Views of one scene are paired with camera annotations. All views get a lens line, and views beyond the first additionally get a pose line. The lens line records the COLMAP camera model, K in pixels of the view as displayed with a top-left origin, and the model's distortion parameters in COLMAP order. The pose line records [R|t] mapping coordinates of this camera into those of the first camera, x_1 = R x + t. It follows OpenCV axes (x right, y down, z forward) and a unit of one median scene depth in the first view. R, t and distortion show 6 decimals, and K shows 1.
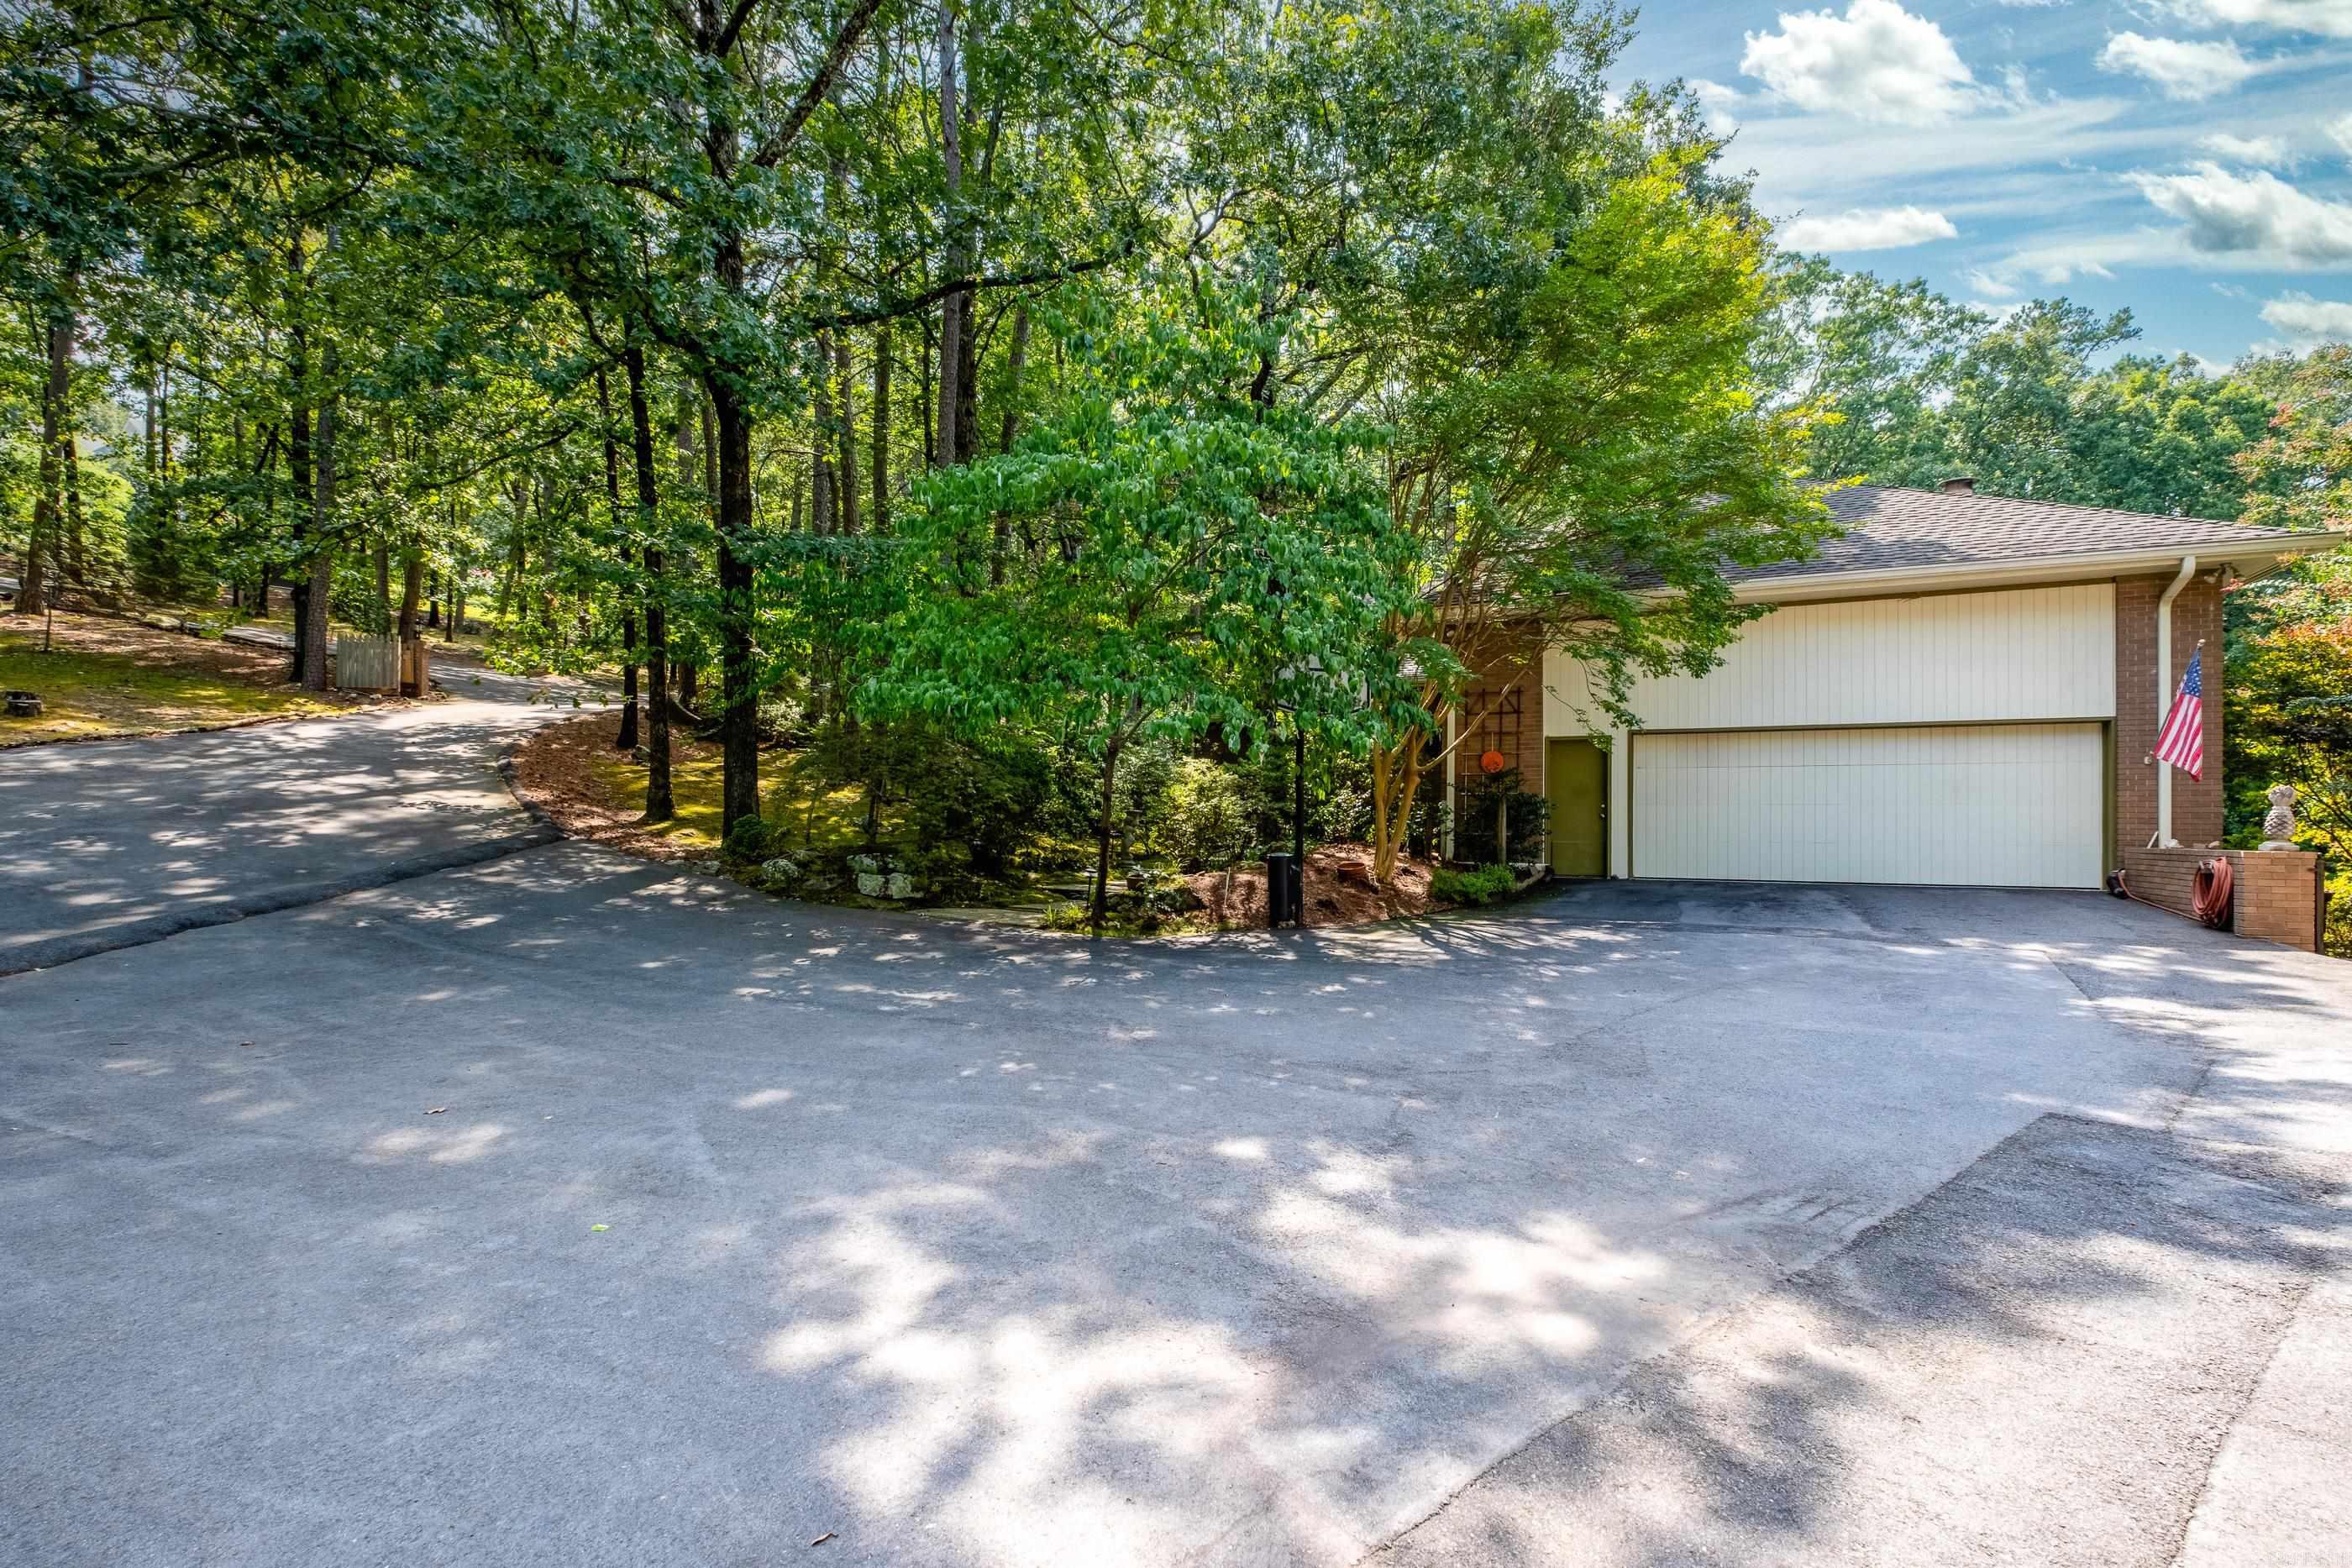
lens RADIAL K [[1016.3, 0, 1167.1], [0, 1016.3, 794.9], [0, 0, 1]] dist [0.010873, -0.001264]
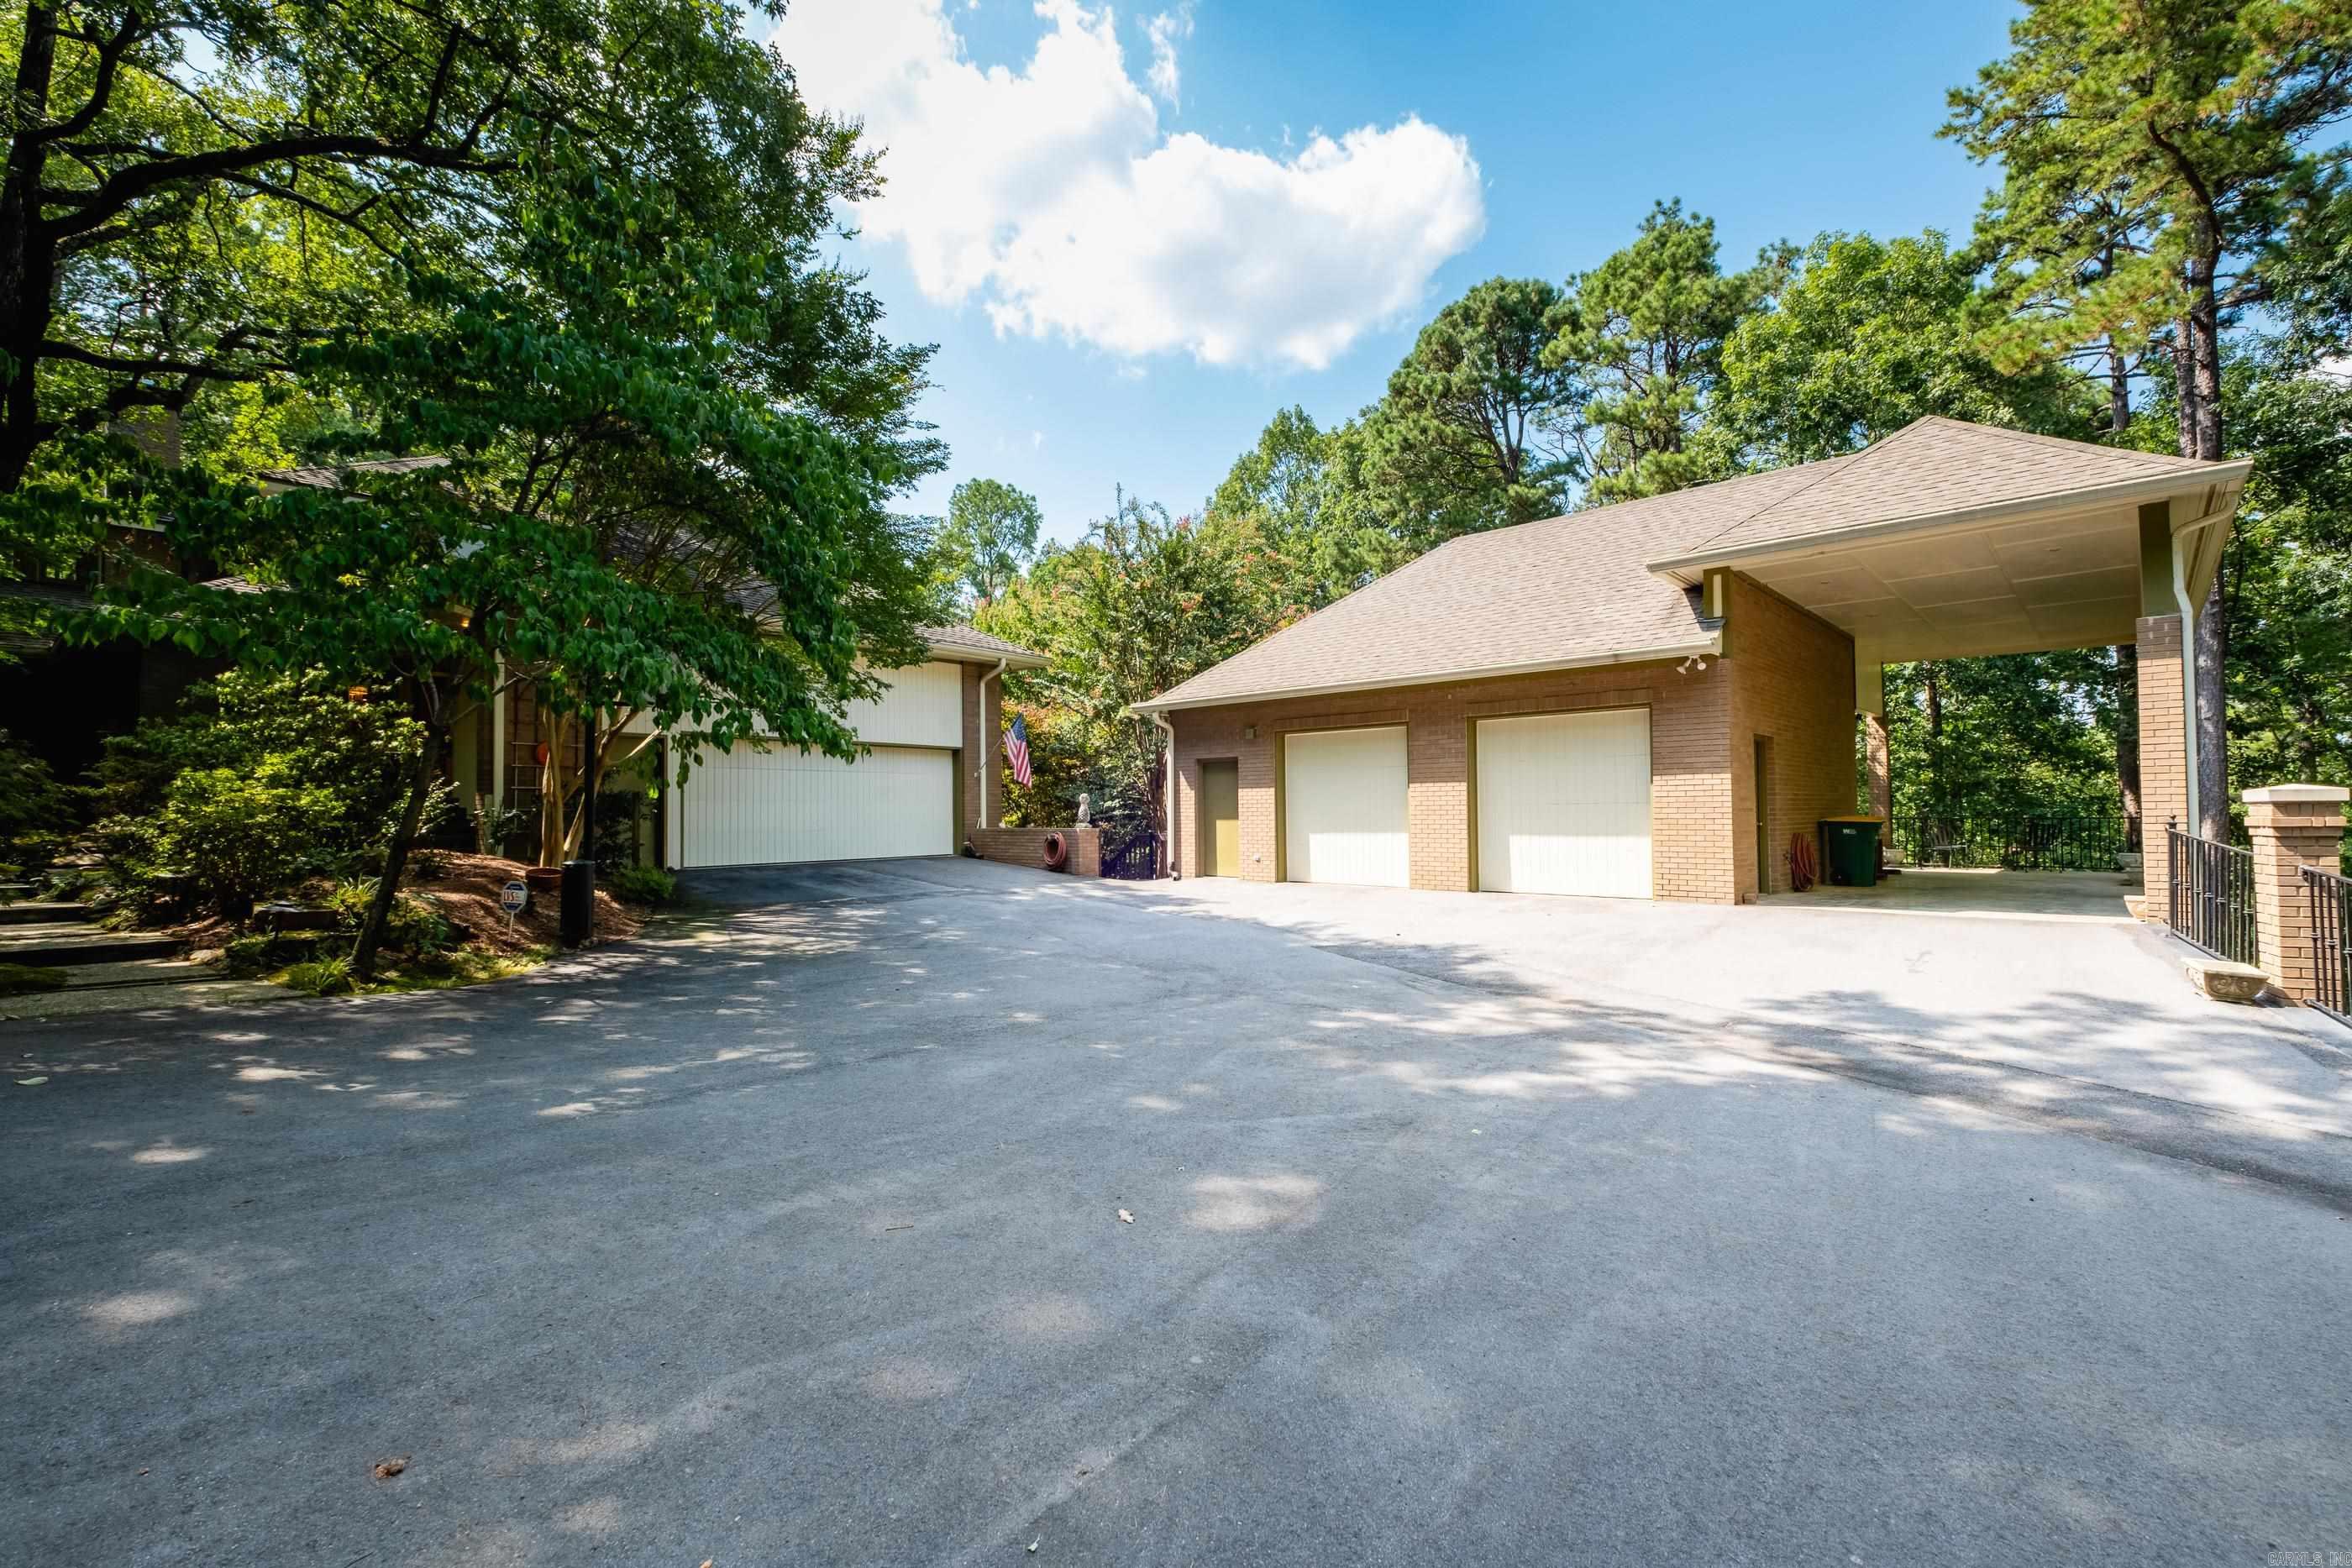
lens RADIAL K [[1016.3, 0, 1164.1], [0, 1016.3, 783.0], [0, 0, 1]] dist [0.010873, -0.001264]
pose [[0.254082, 0.020856, 0.966958, -1.647947], [-0.021010, 0.999651, -0.016041, -0.005255], [-0.966955, -0.016240, 0.254431, 0.889993]]
